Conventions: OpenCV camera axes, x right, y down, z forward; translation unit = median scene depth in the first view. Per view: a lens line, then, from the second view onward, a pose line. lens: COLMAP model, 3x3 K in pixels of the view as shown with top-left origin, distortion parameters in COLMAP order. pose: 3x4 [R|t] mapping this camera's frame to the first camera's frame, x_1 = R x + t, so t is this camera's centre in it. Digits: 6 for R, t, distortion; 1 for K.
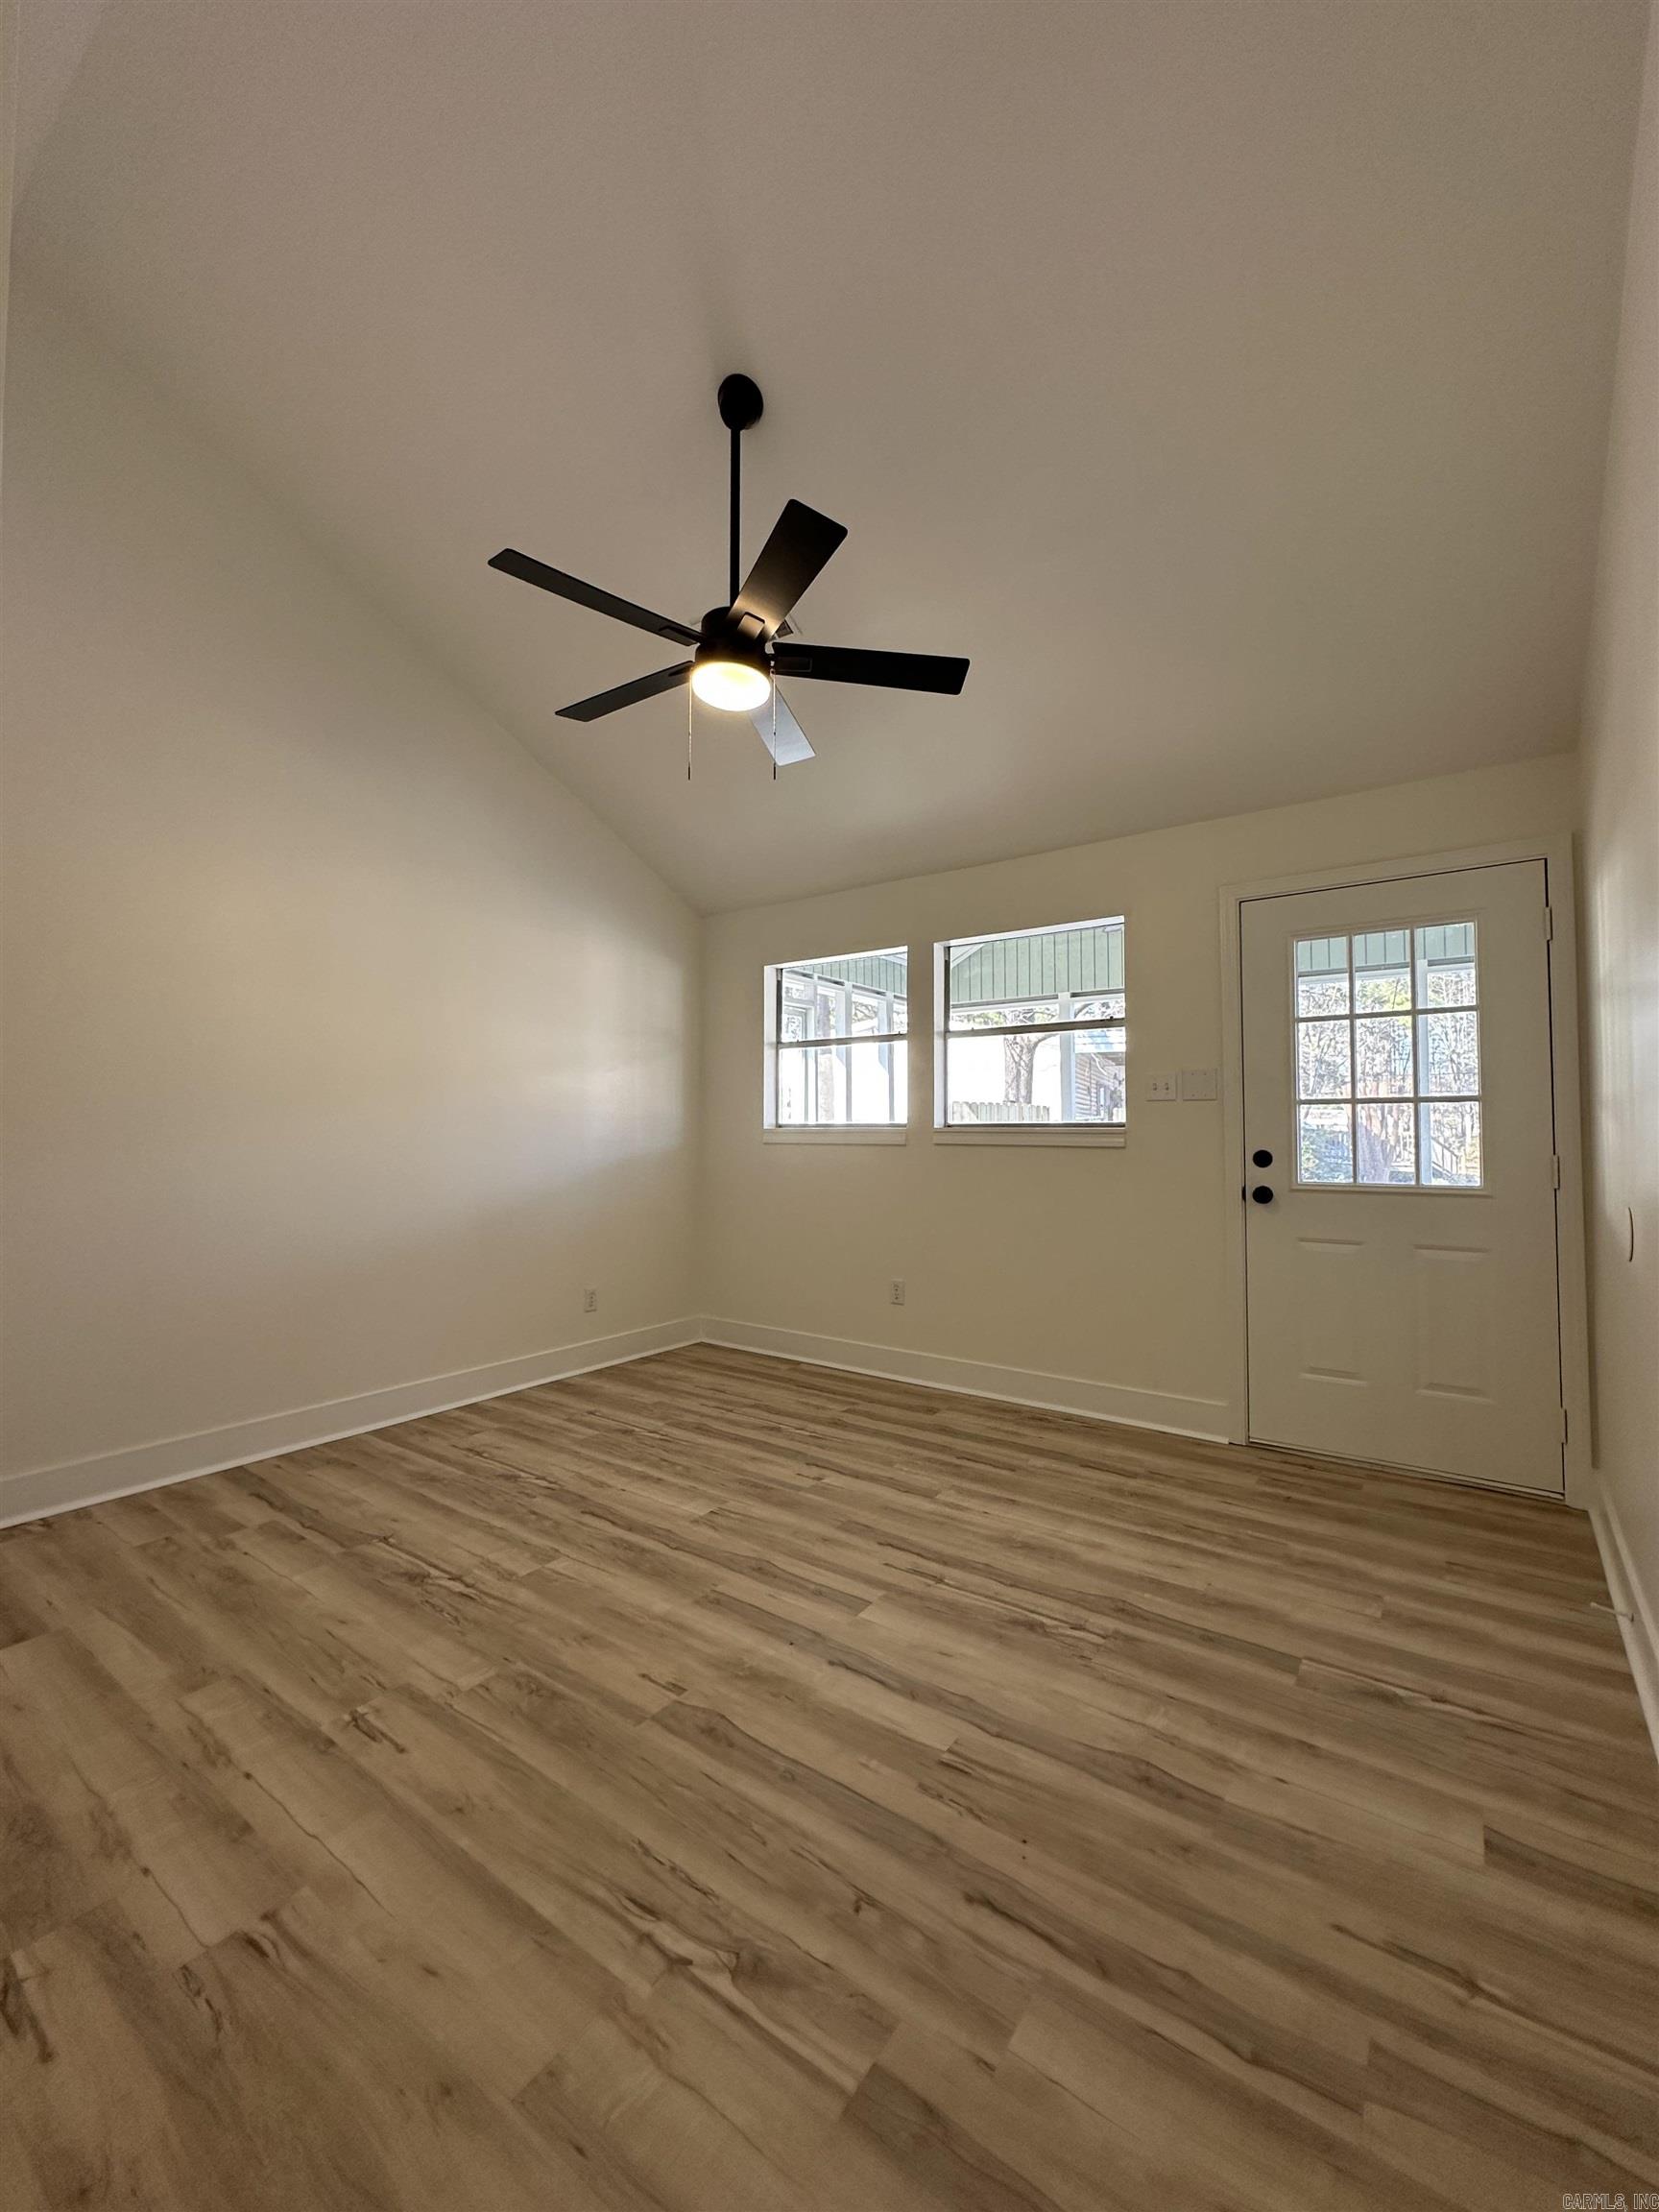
lens RADIAL K [[880.2, 0, 825.0], [0, 880.2, 1110.5], [0, 0, 1]] dist [-0.003949, 0.000709]
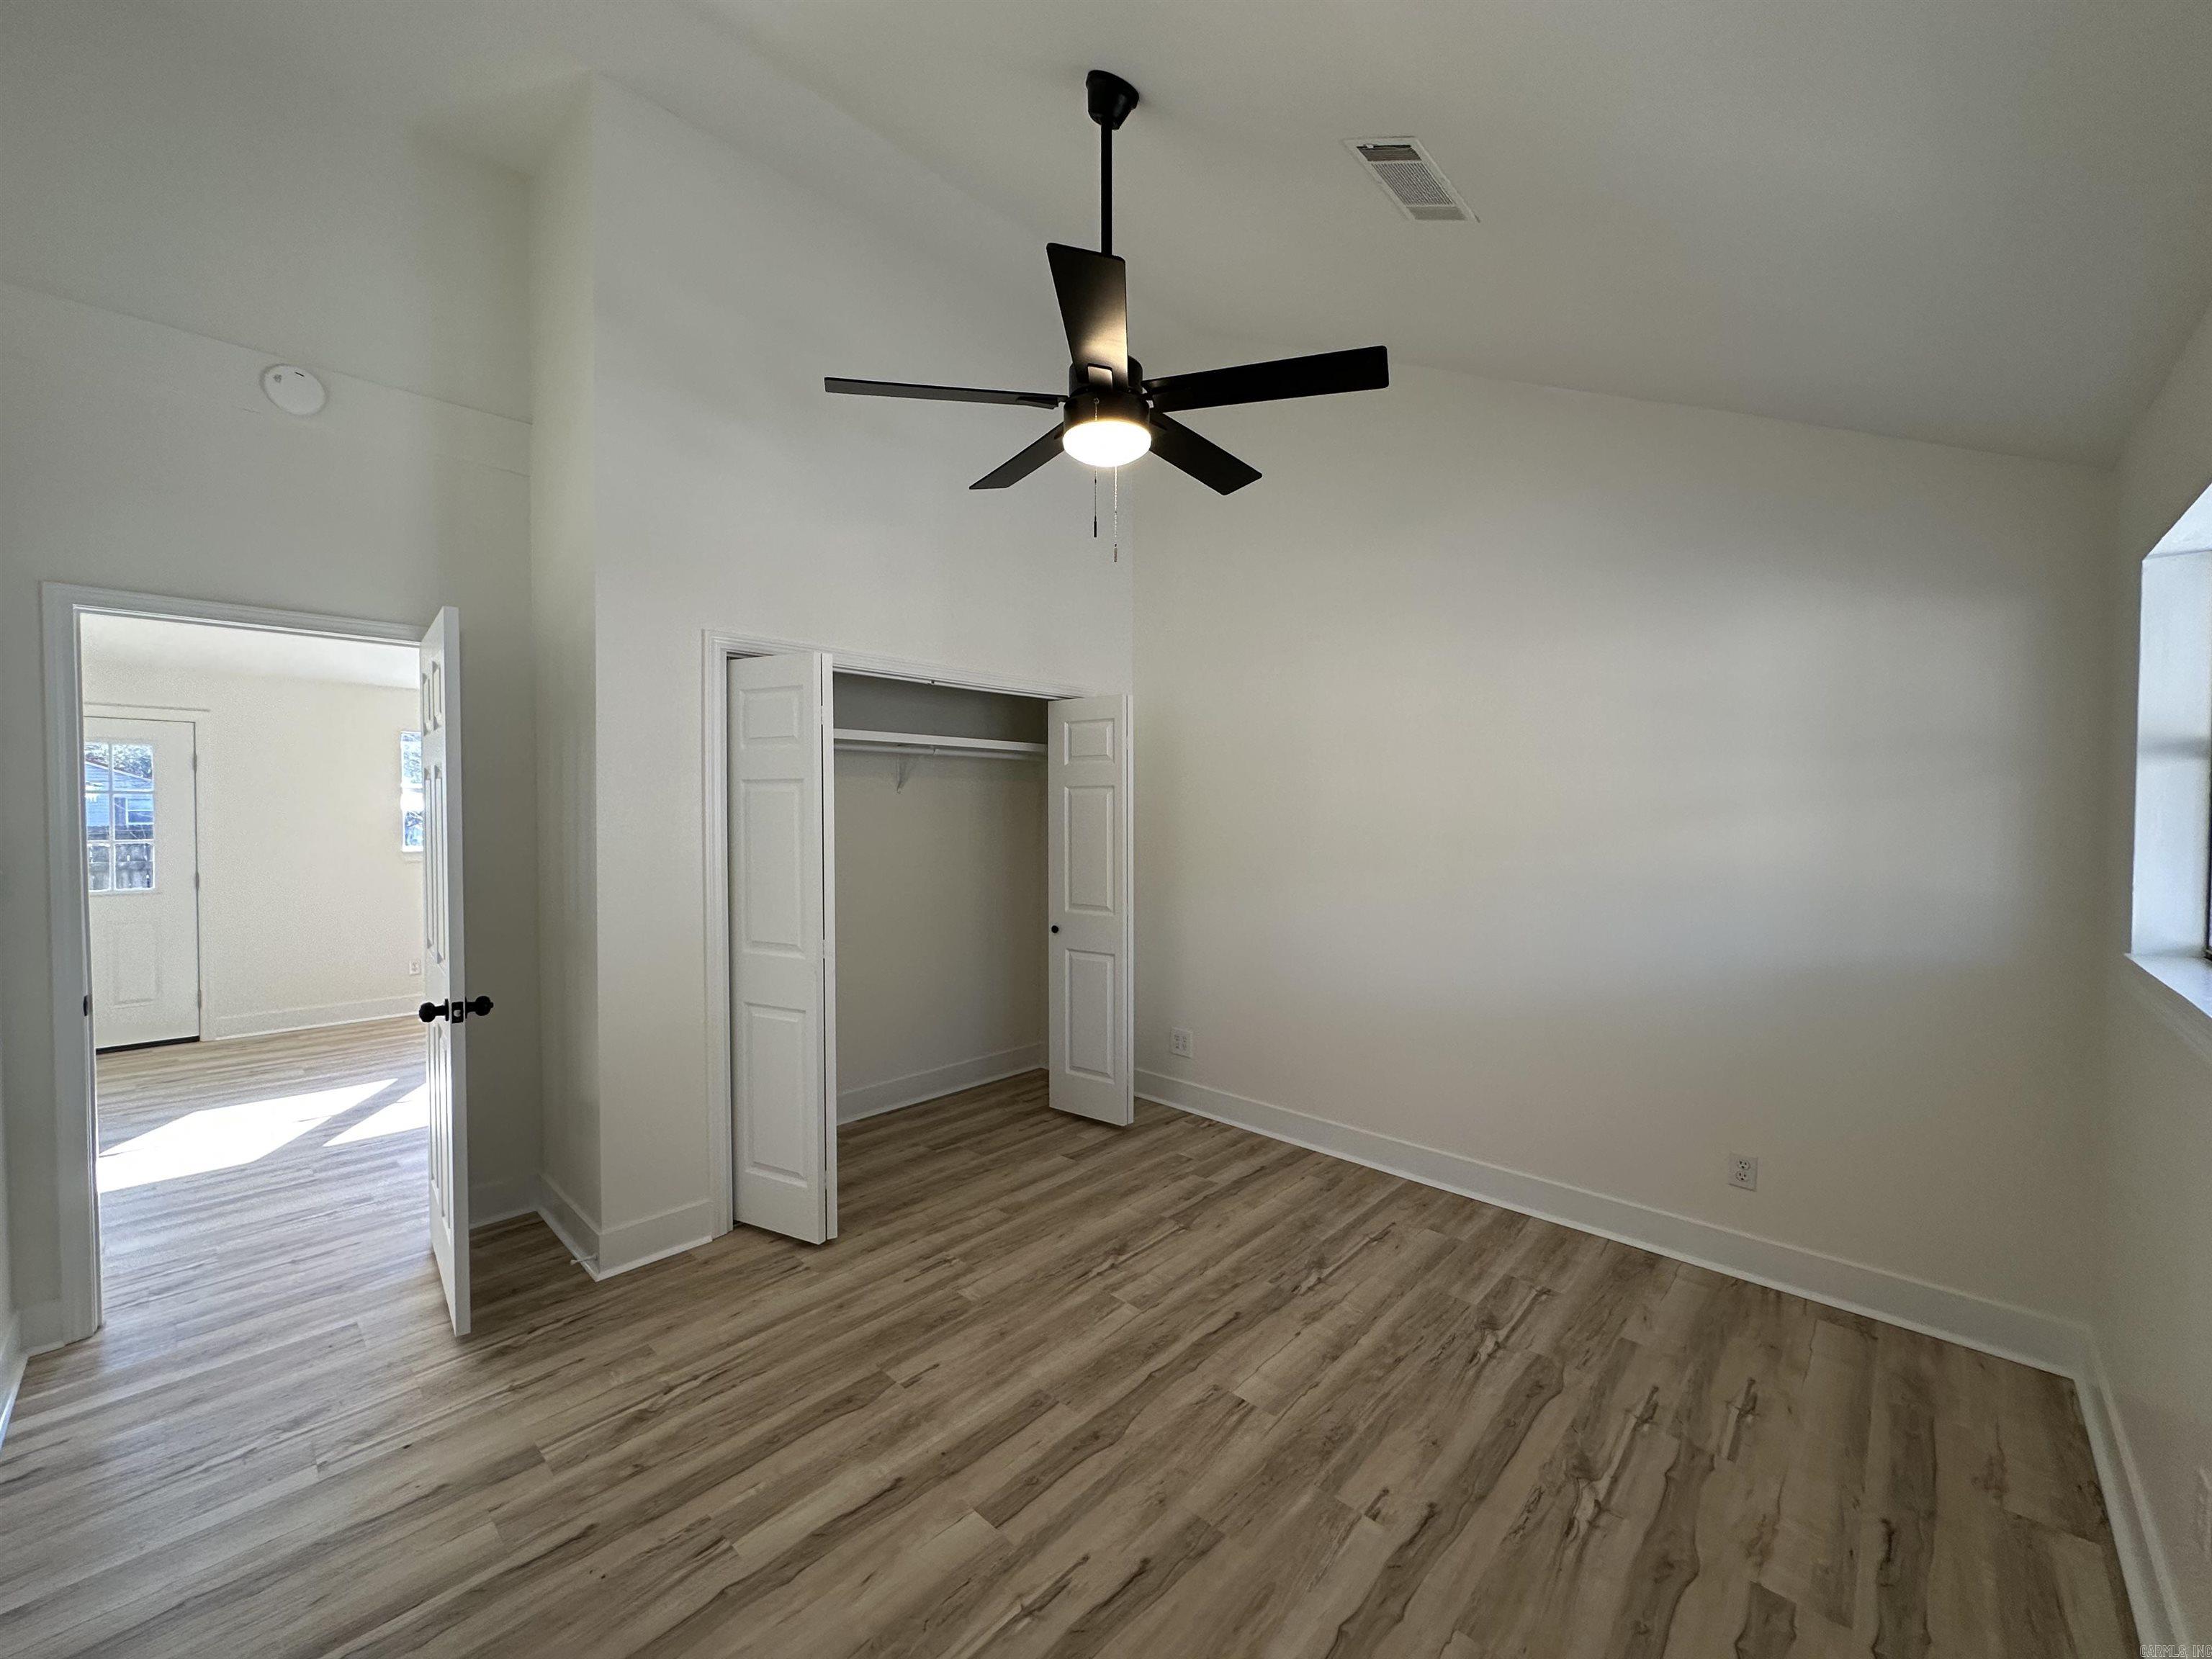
lens RADIAL K [[880.2, 0, 1100.5], [0, 880.2, 827.3], [0, 0, 1]] dist [-0.003949, 0.000709]
pose [[-0.128012, 0.018148, -0.991607, 0.723889], [0.027458, 0.999514, 0.014748, -0.101286], [0.991392, -0.025340, -0.128448, 1.026802]]
